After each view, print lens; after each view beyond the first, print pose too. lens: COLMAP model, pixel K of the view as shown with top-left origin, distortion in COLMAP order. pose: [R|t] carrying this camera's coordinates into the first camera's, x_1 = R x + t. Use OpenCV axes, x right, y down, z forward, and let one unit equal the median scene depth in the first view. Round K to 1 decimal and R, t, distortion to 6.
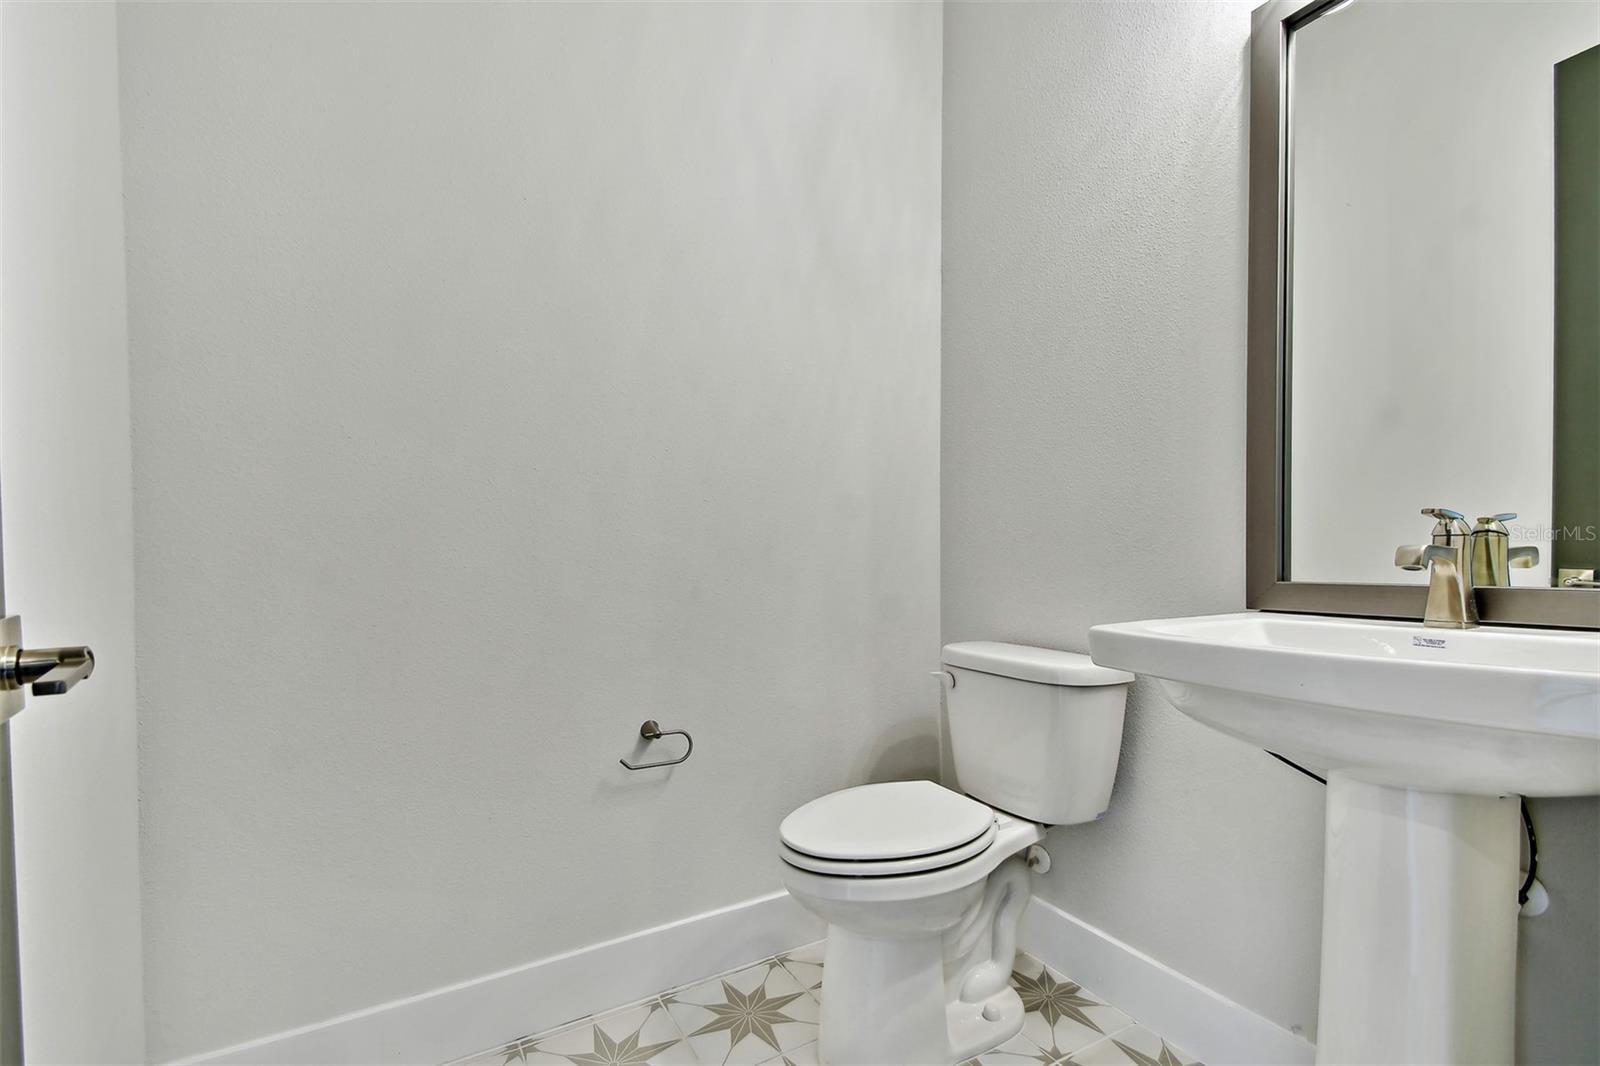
lens RADIAL K [[715.1, 0, 788.8], [0, 715.1, 535.7], [0, 0, 1]] dist [0.003901, -0.000174]
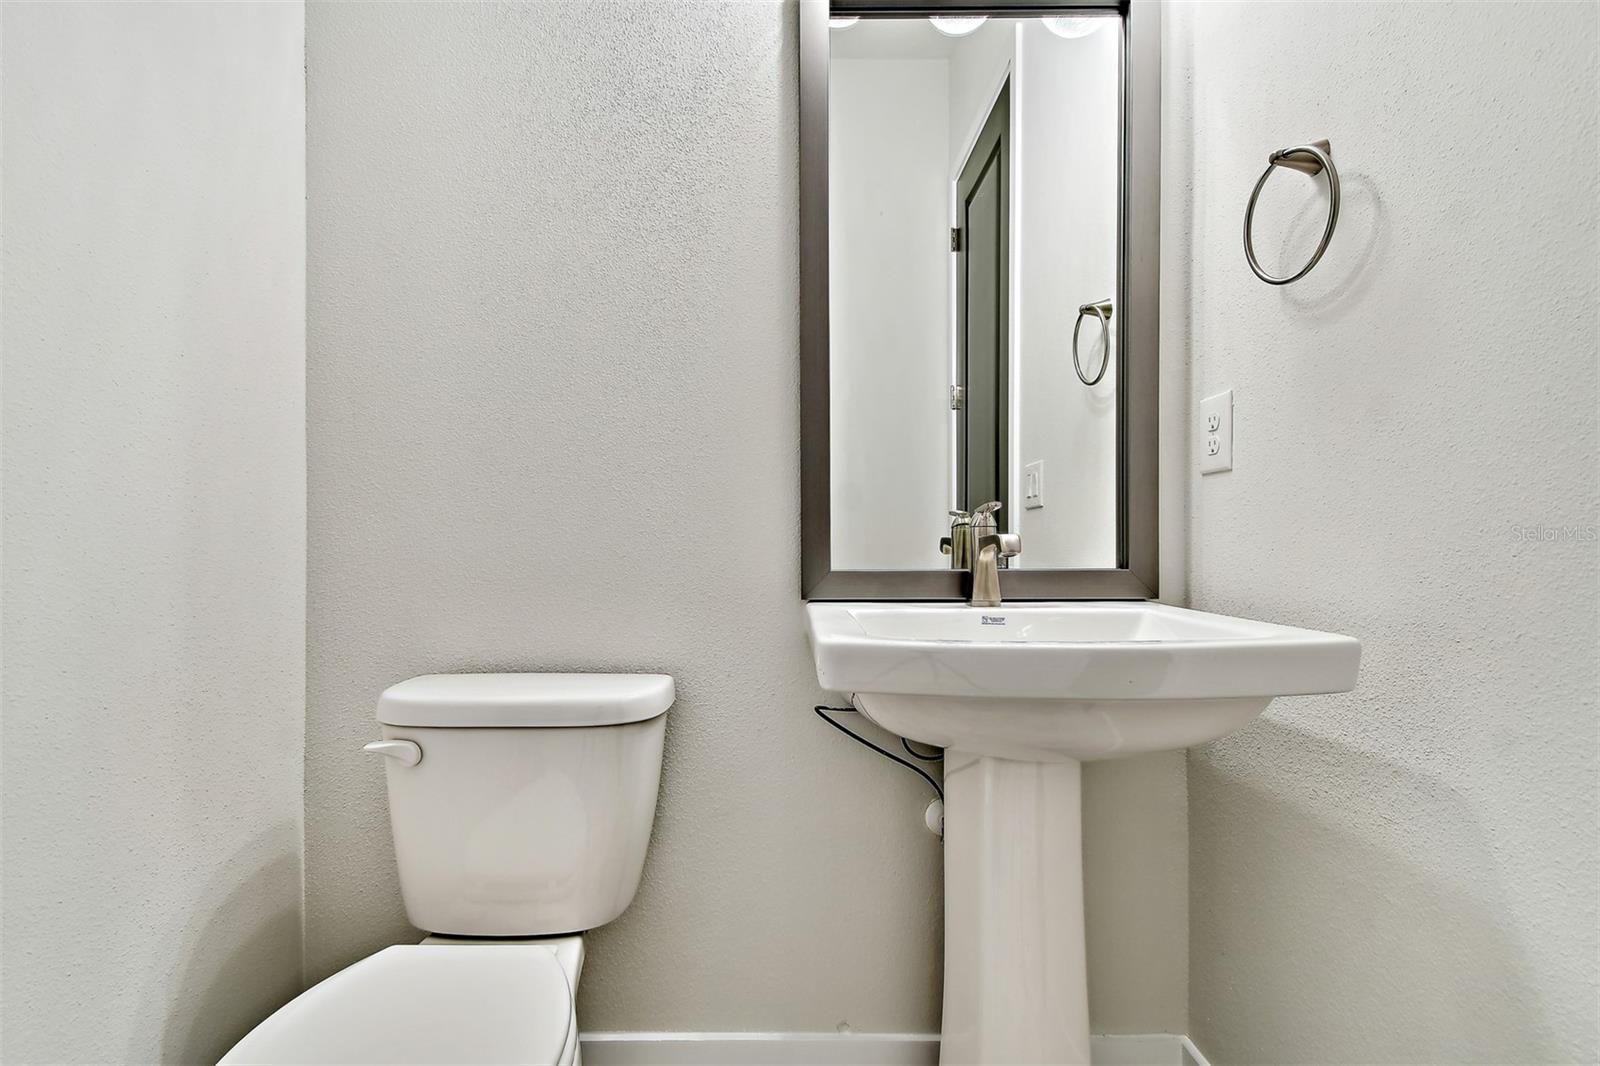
lens RADIAL K [[715.1, 0, 788.8], [0, 715.1, 535.7], [0, 0, 1]] dist [0.003901, -0.000174]
pose [[0.468238, 0.010157, 0.883544, -0.204411], [-0.024250, 0.999705, 0.001359, 0.016265], [-0.883270, -0.022062, 0.468346, 0.590370]]
